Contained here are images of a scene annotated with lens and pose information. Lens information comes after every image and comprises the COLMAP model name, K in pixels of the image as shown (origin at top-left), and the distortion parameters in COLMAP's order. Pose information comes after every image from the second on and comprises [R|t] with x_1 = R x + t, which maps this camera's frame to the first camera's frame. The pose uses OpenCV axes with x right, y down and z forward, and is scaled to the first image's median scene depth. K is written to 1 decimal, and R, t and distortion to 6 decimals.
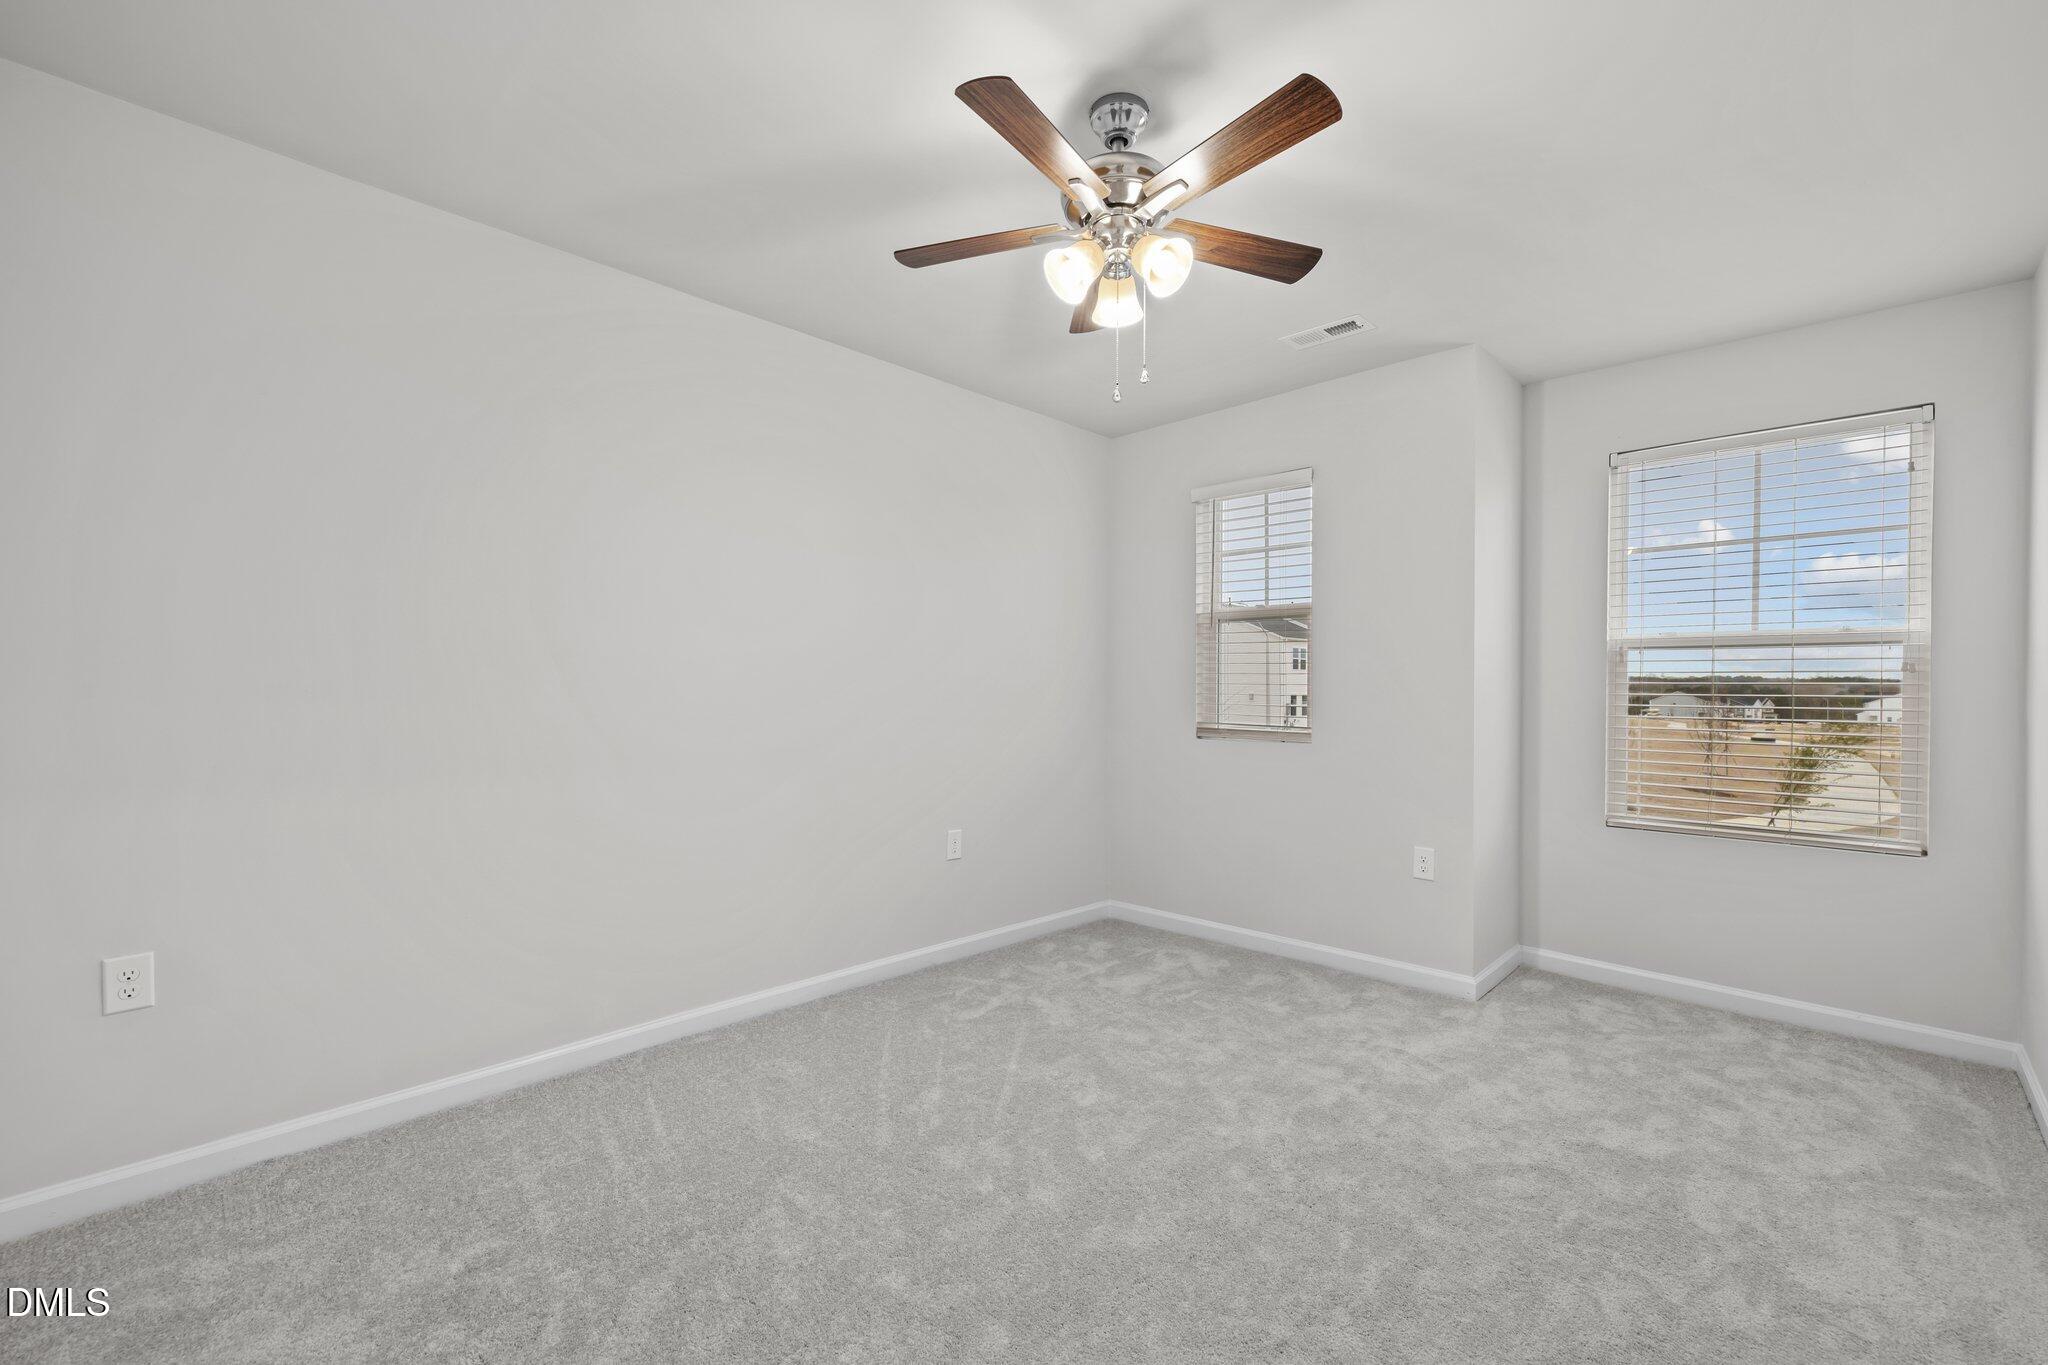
lens RADIAL K [[866.5, 0, 1022.9], [0, 866.5, 687.4], [0, 0, 1]] dist [0.001752, 0.000164]
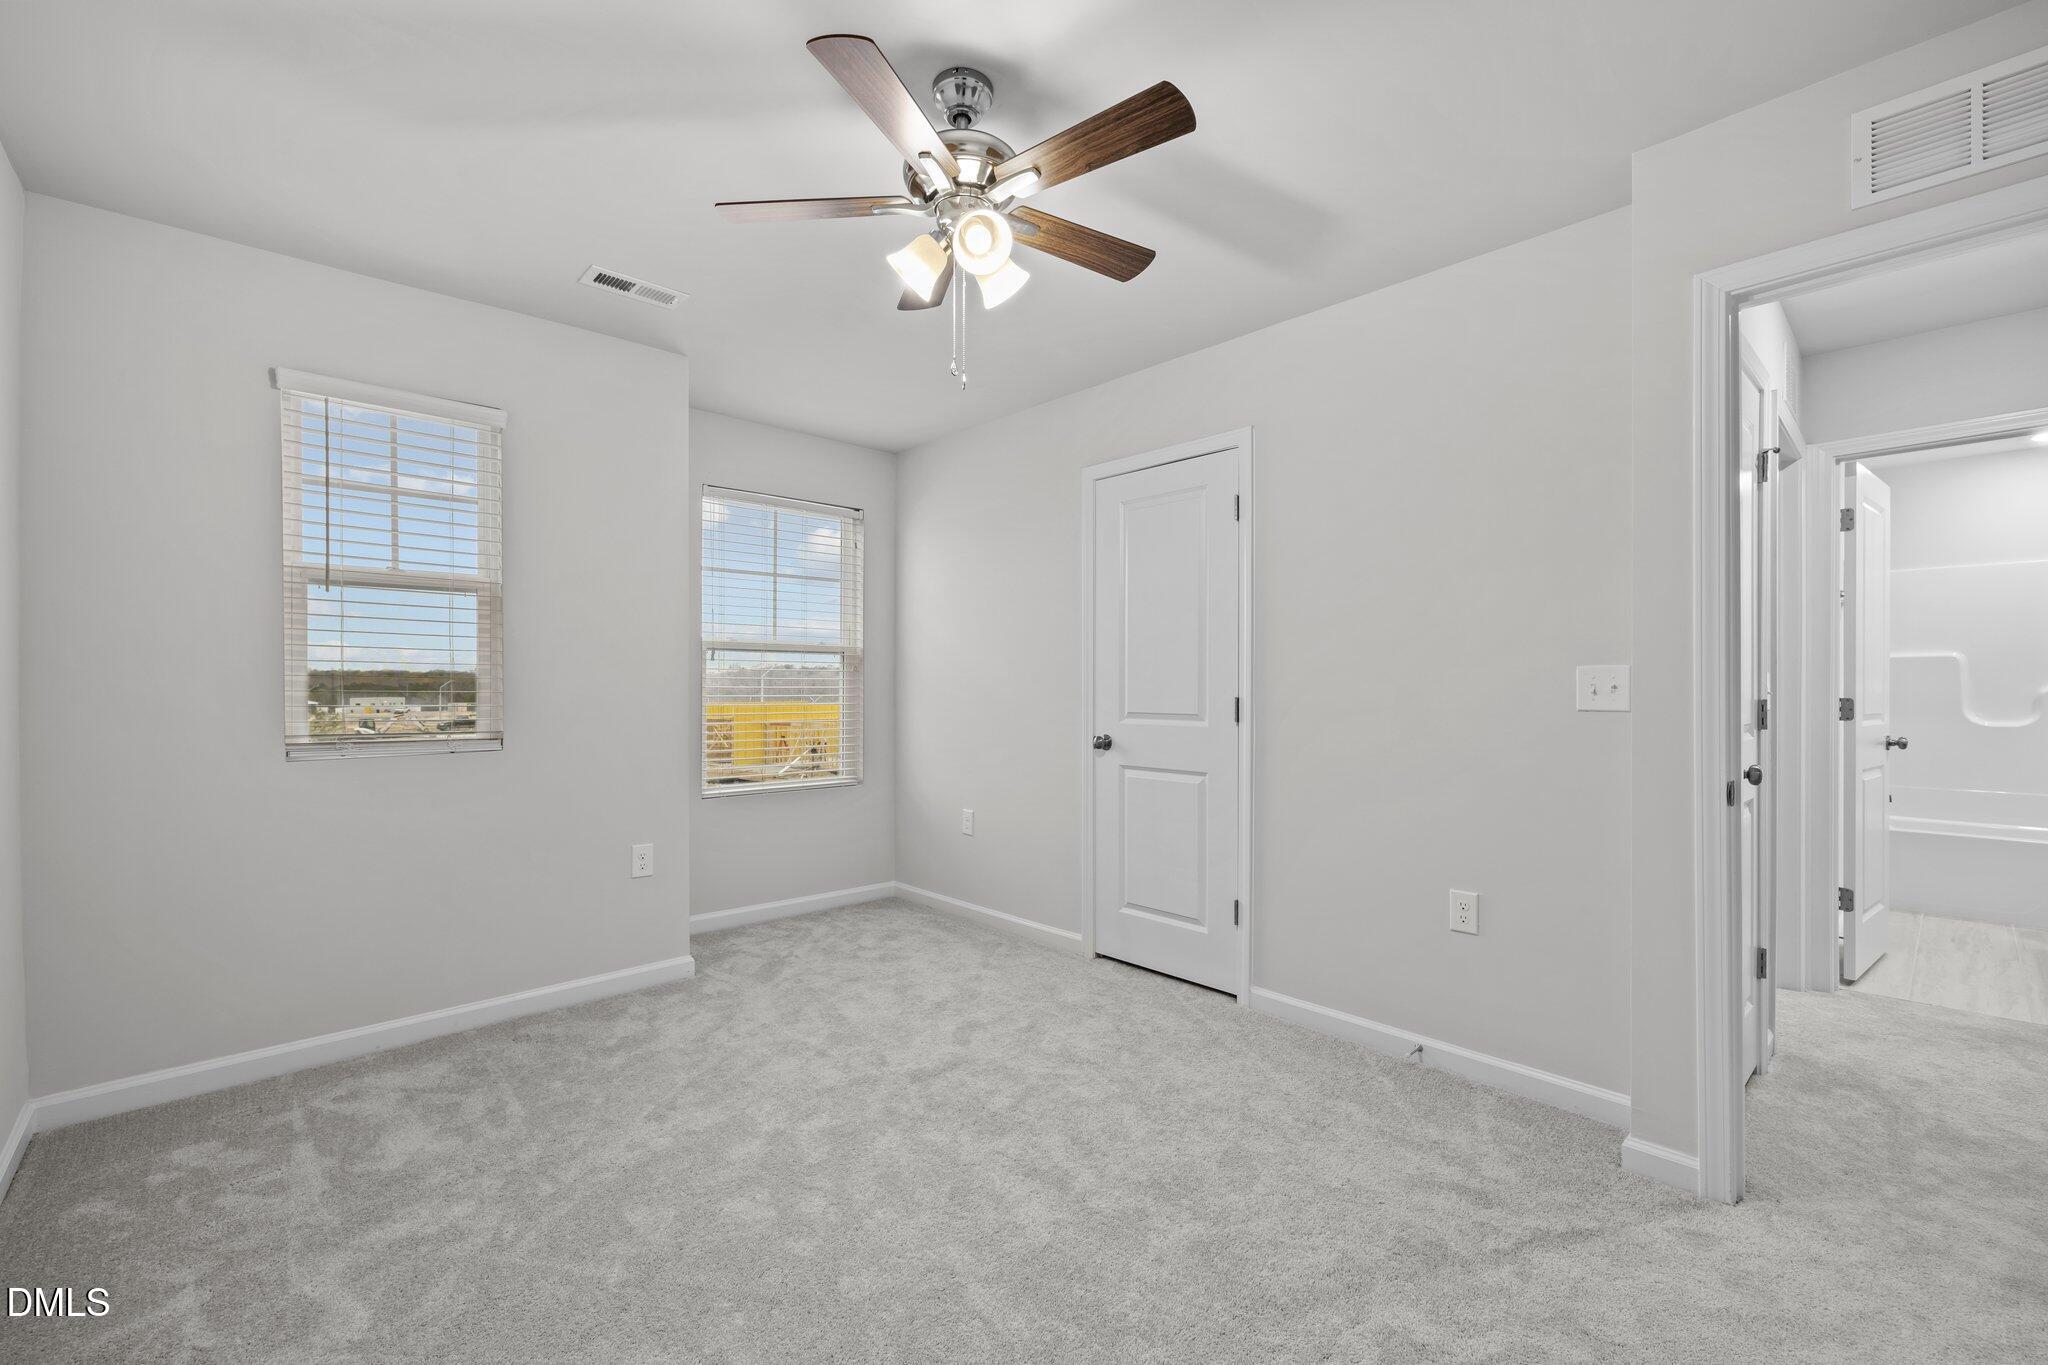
lens RADIAL K [[866.5, 0, 1022.9], [0, 866.5, 687.4], [0, 0, 1]] dist [0.001752, 0.000164]
pose [[0.049447, -0.007872, 0.998746, -0.533335], [-0.002694, 0.999964, 0.008015, -0.002787], [-0.998773, -0.003087, 0.049424, 0.558976]]
